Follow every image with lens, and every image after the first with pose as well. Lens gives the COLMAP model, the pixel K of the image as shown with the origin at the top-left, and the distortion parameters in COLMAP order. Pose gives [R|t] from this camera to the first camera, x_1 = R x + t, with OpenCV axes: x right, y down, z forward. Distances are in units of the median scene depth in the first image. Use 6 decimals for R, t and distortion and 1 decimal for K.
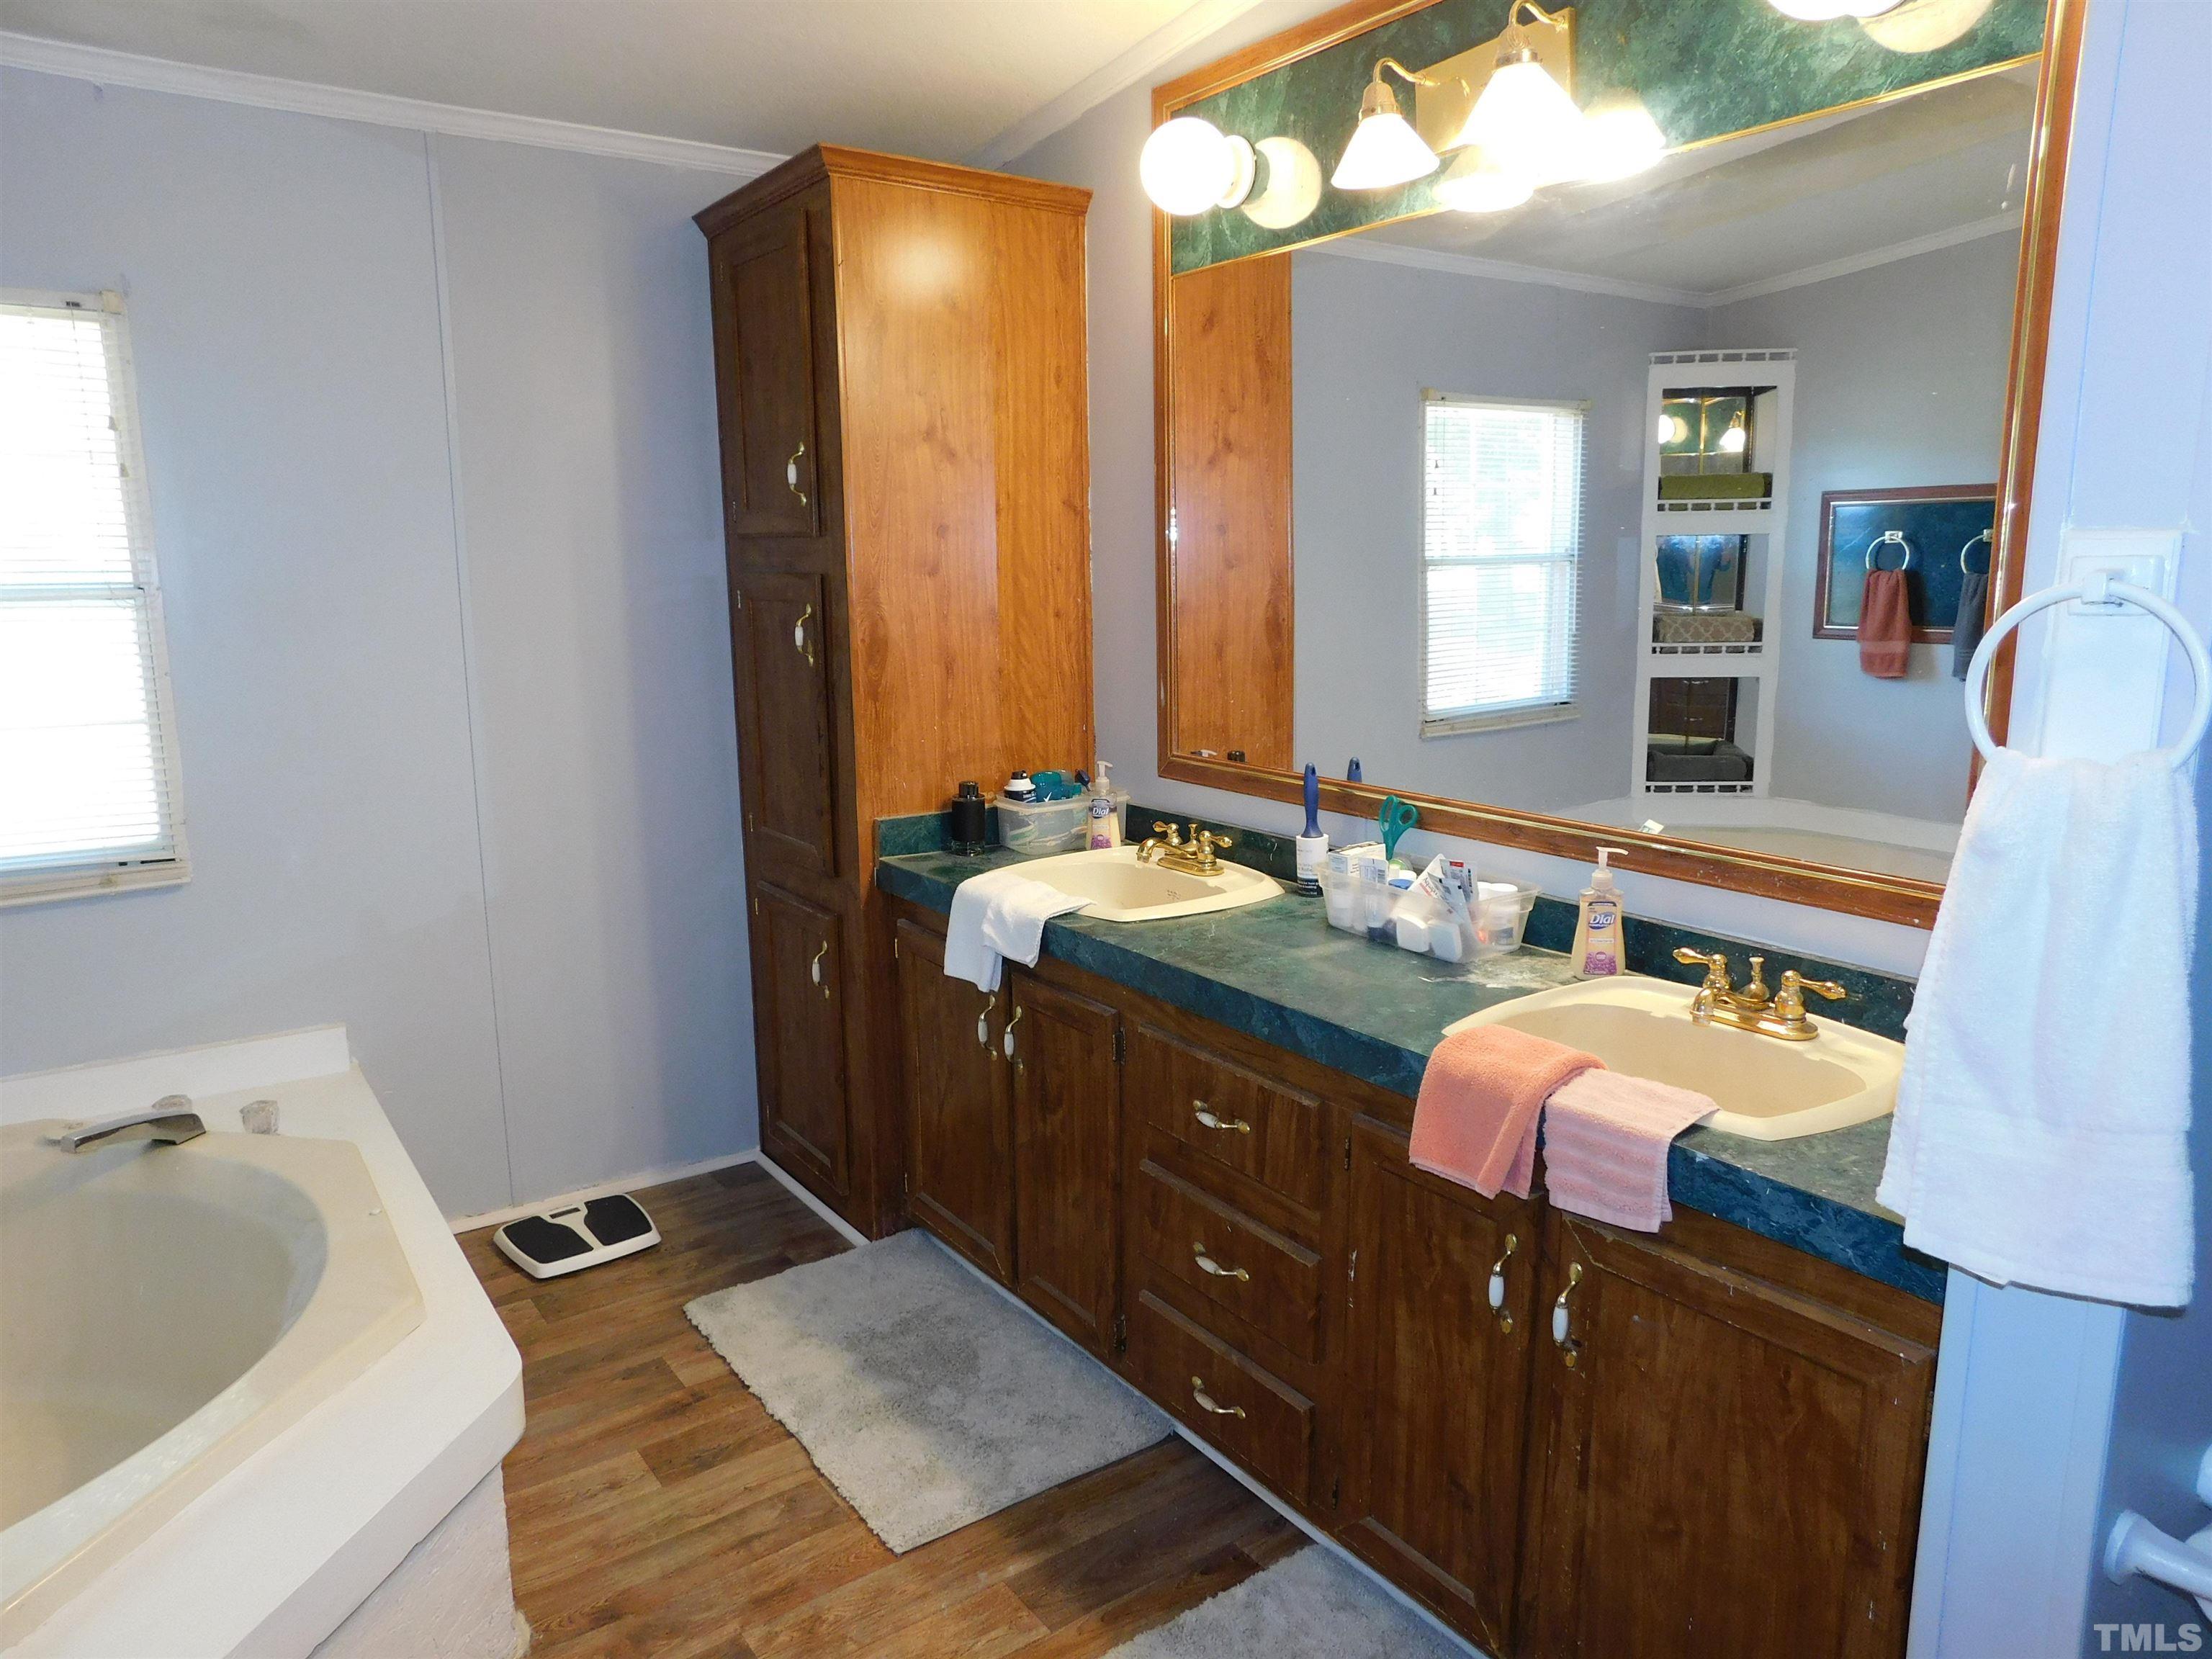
lens RADIAL K [[1463.4, 0, 1102.6], [0, 1463.4, 828.3], [0, 0, 1]] dist [-0.052004, 0.041950]
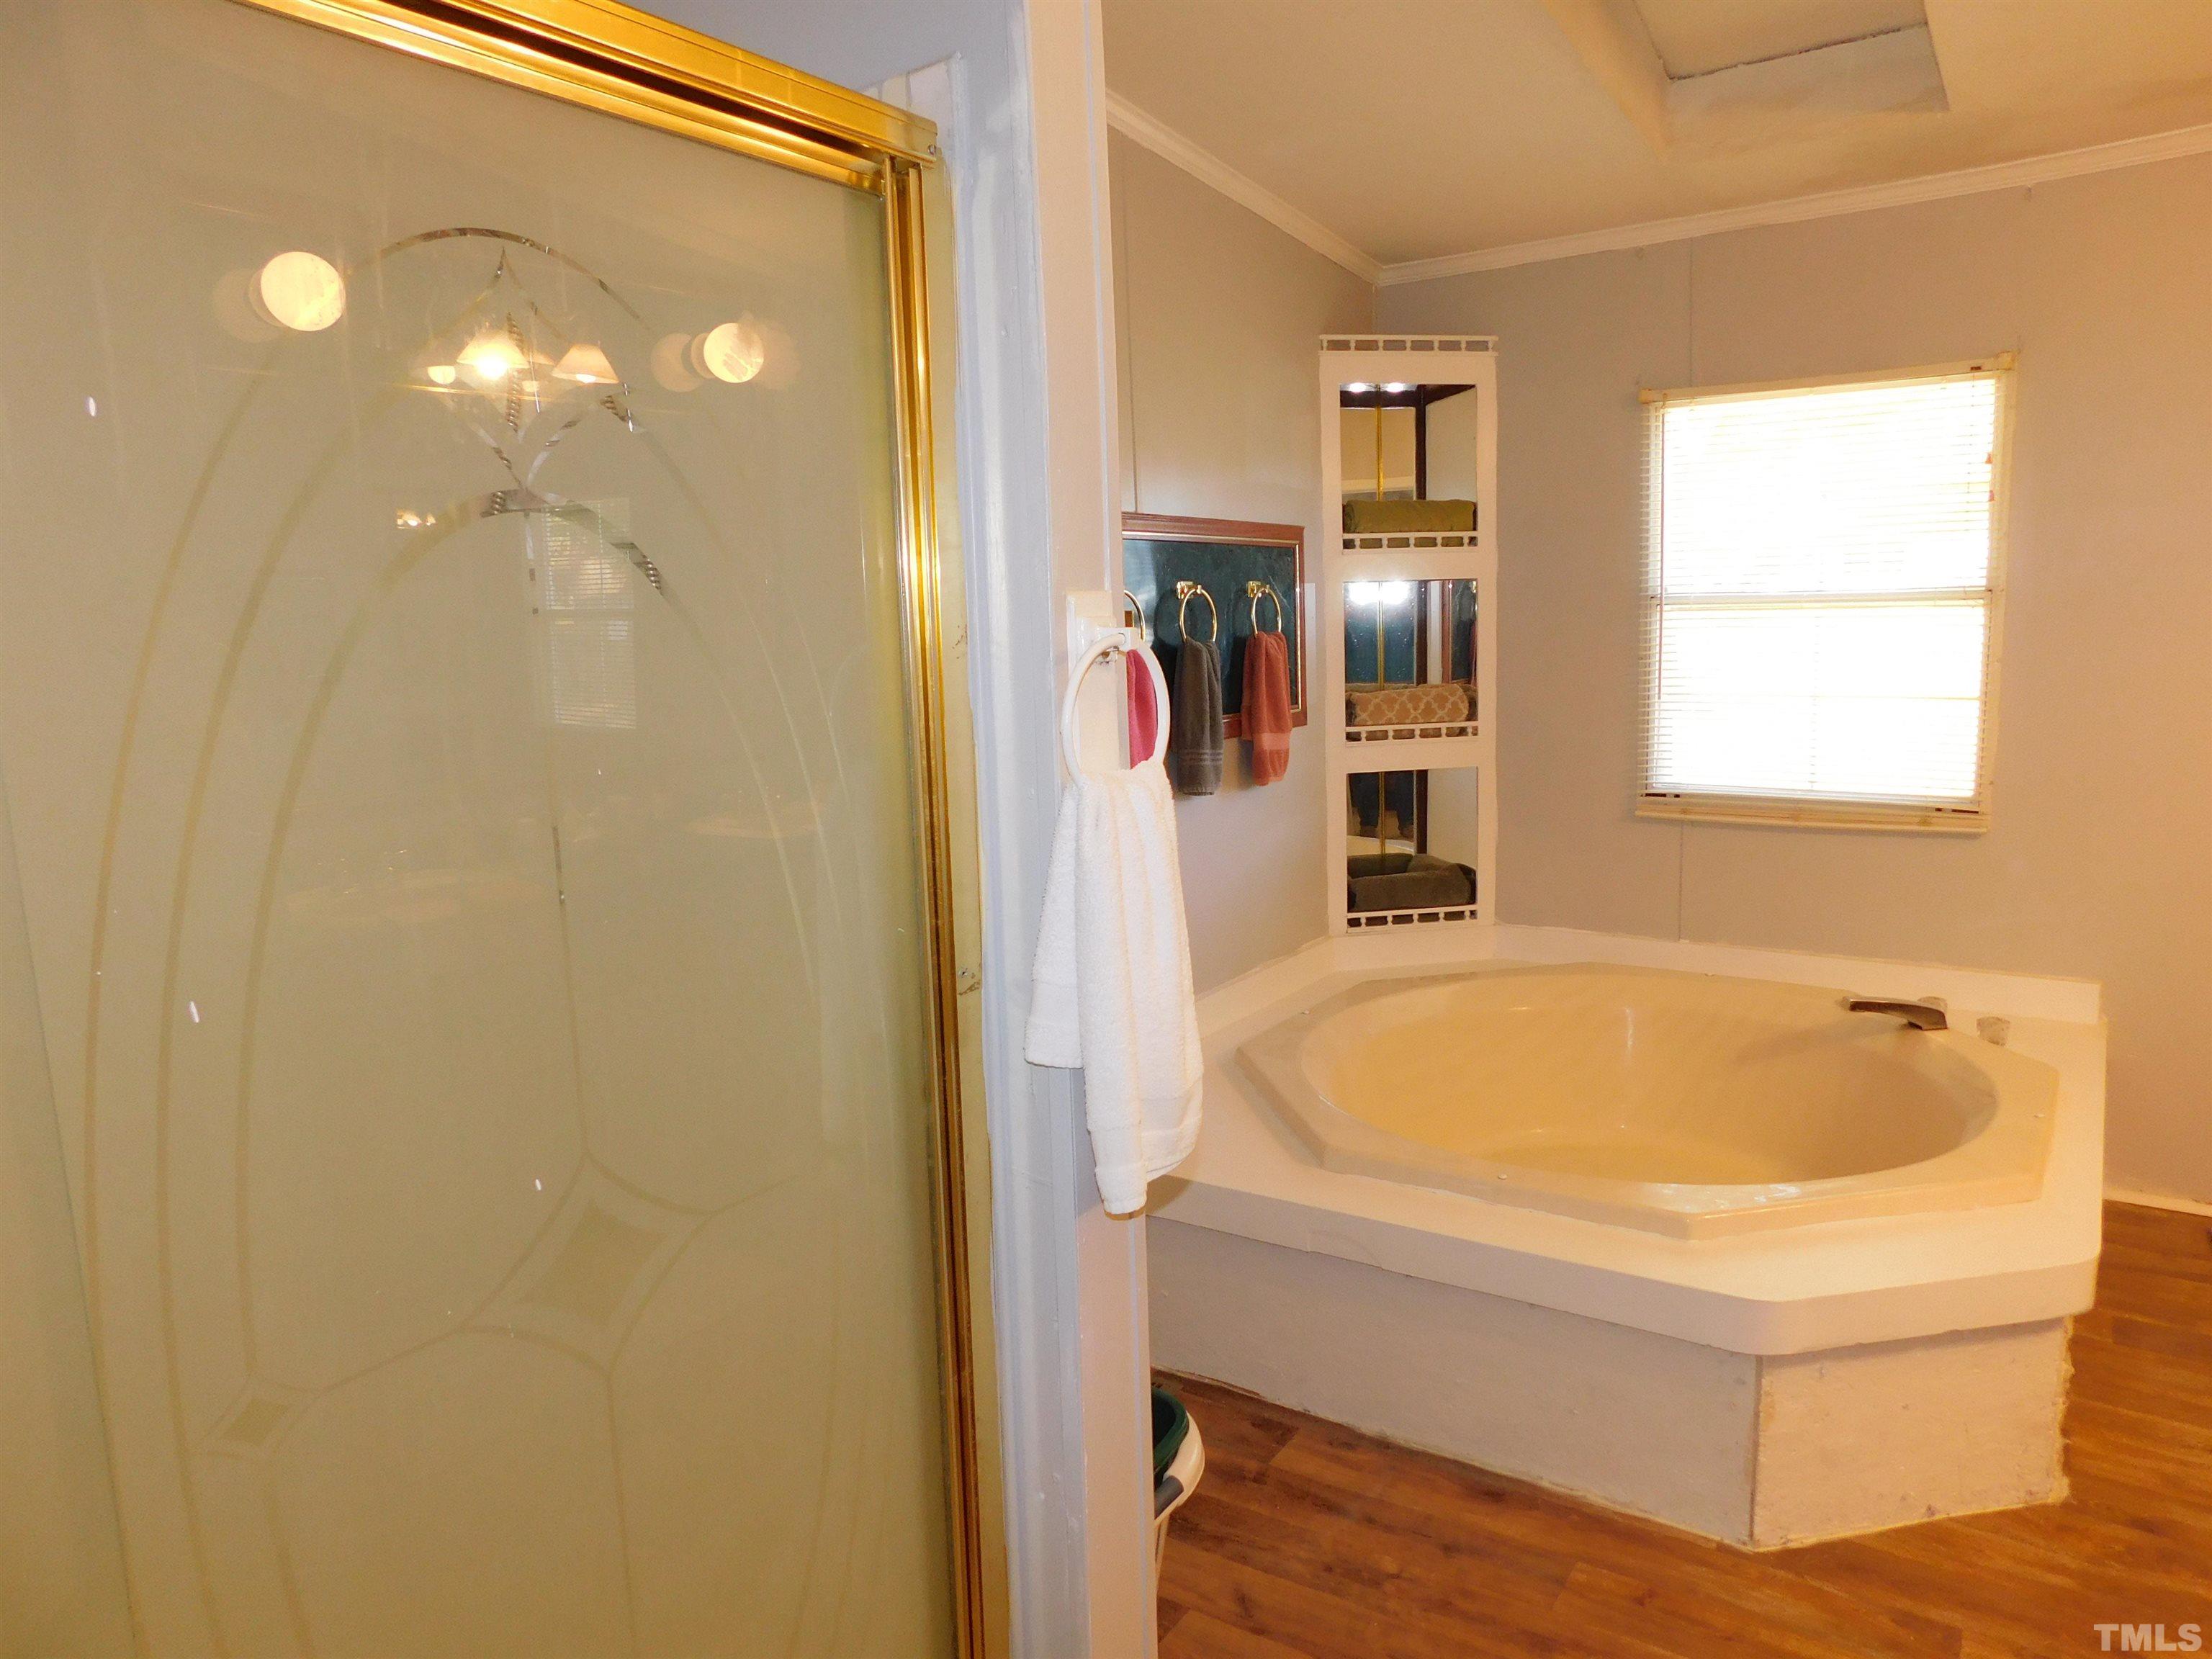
lens RADIAL K [[1463.4, 0, 1104.2], [0, 1463.4, 823.6], [0, 0, 1]] dist [-0.052004, 0.041950]
pose [[0.347118, 0.133490, -0.928272, 0.251116], [-0.132343, 0.986885, 0.092431, 0.017325], [0.928436, 0.090766, 0.360232, -0.136381]]
